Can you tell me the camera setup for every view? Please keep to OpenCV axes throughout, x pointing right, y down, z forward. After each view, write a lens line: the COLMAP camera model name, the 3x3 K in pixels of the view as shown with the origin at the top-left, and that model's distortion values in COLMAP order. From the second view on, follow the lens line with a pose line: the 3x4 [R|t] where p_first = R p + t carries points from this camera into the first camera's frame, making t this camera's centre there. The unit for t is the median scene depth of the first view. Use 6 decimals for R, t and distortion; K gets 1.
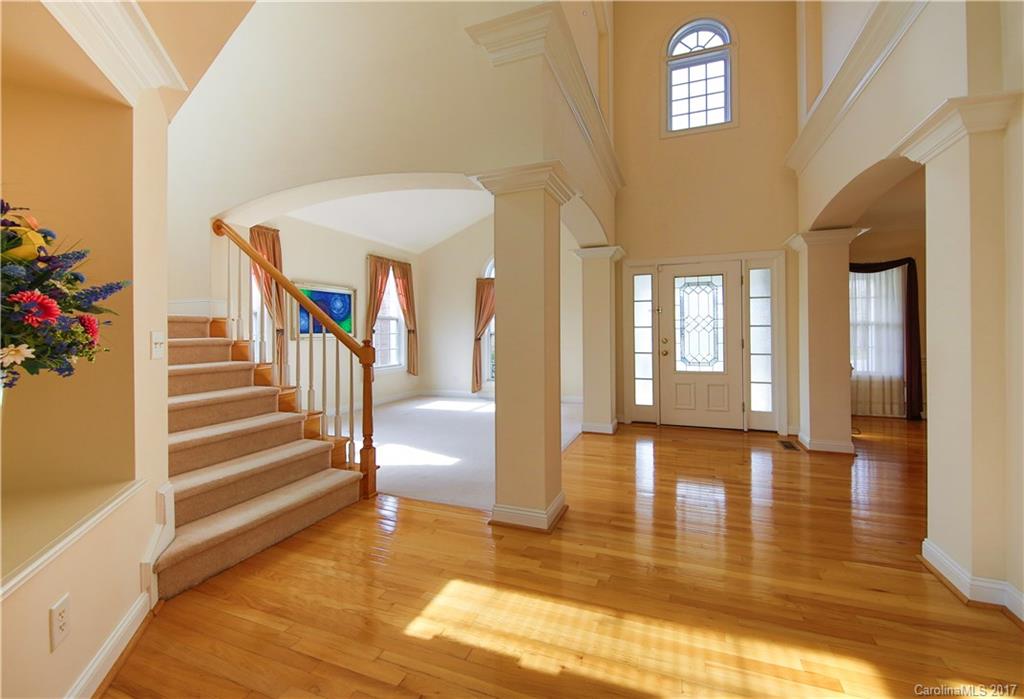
lens RADIAL K [[380.6, 0, 540.4], [0, 380.6, 326.4], [0, 0, 1]] dist [-0.007522, 0.000079]
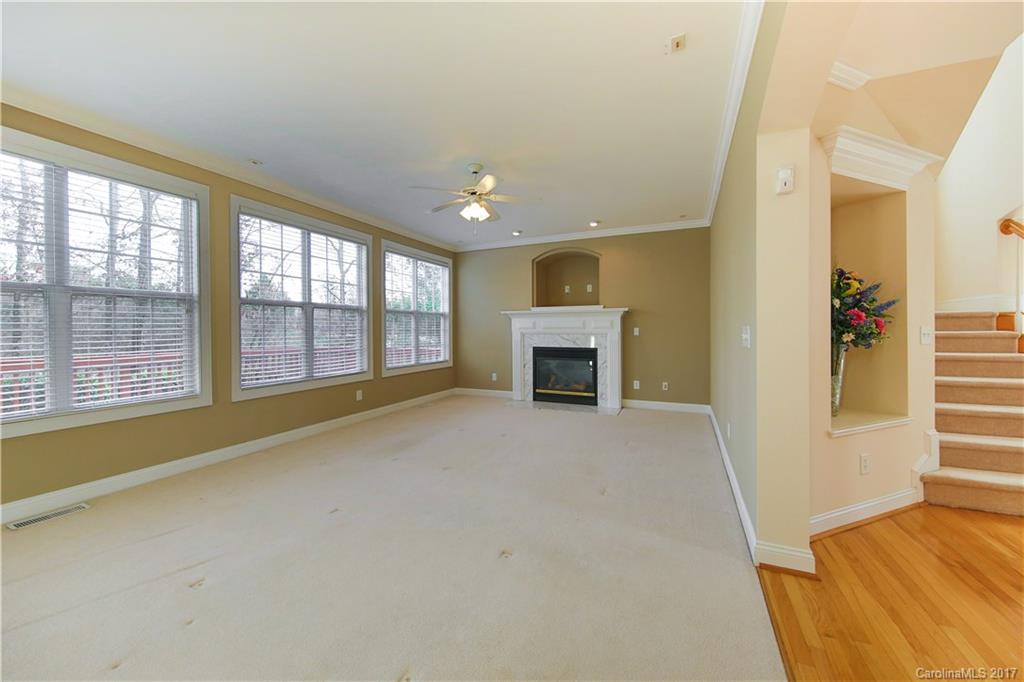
lens RADIAL K [[377.2, 0, 512.0], [0, 377.2, 341.0], [0, 0, 1]] dist [-0.001528, -0.000154]
pose [[-0.127855, 0.029544, -0.991353, 0.854716], [0.025895, 0.999315, 0.026442, -0.013021], [0.991455, -0.022290, -0.128532, -0.553561]]
